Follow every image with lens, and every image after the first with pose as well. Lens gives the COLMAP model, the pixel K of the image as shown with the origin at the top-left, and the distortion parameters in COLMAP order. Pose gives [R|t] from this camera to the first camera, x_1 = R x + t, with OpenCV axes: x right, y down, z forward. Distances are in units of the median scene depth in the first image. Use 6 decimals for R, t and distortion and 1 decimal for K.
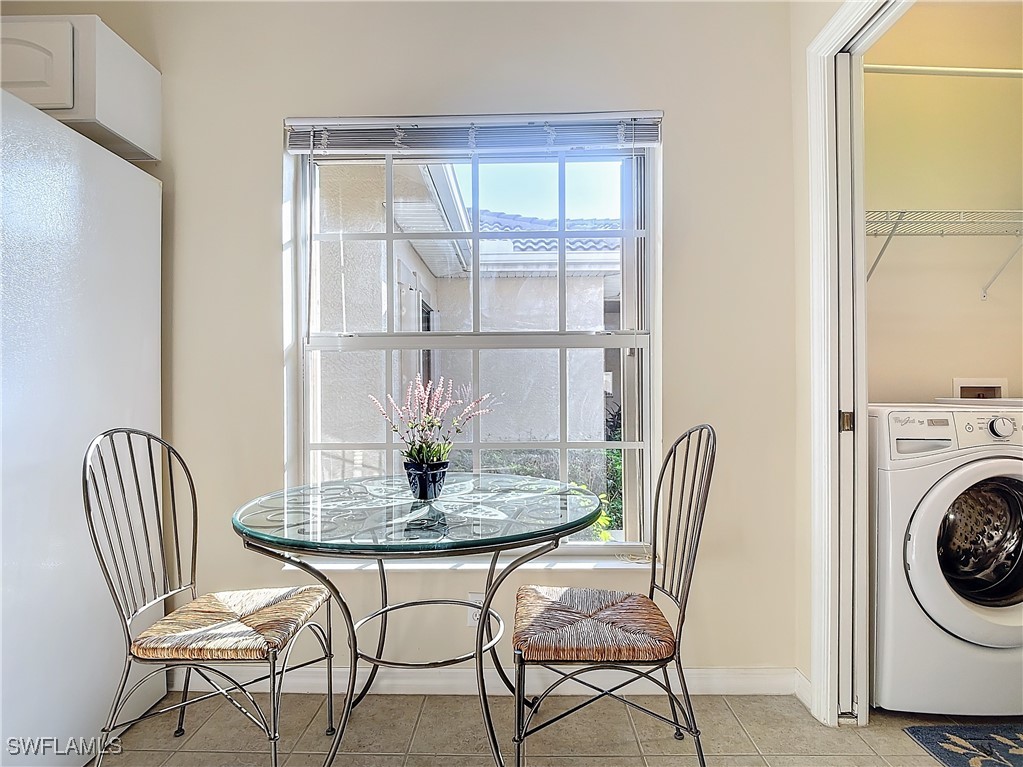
lens RADIAL K [[549.0, 0, 518.1], [0, 549.0, 399.9], [0, 0, 1]] dist [0.000127, -0.011834]
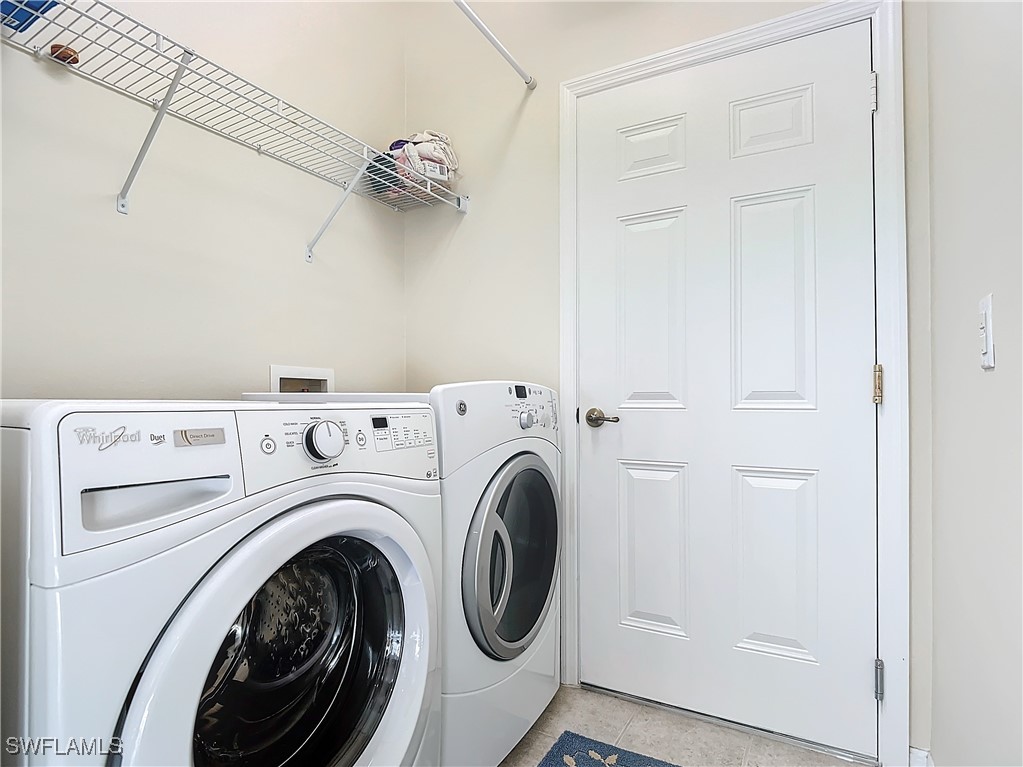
lens RADIAL K [[549.0, 0, 512.7], [0, 549.0, 391.8], [0, 0, 1]] dist [0.000127, -0.011834]
pose [[0.498537, 0.015580, 0.866728, 0.522515], [0.002764, 0.999805, -0.019561, 0.015820], [-0.866864, 0.012147, 0.498397, 0.584958]]
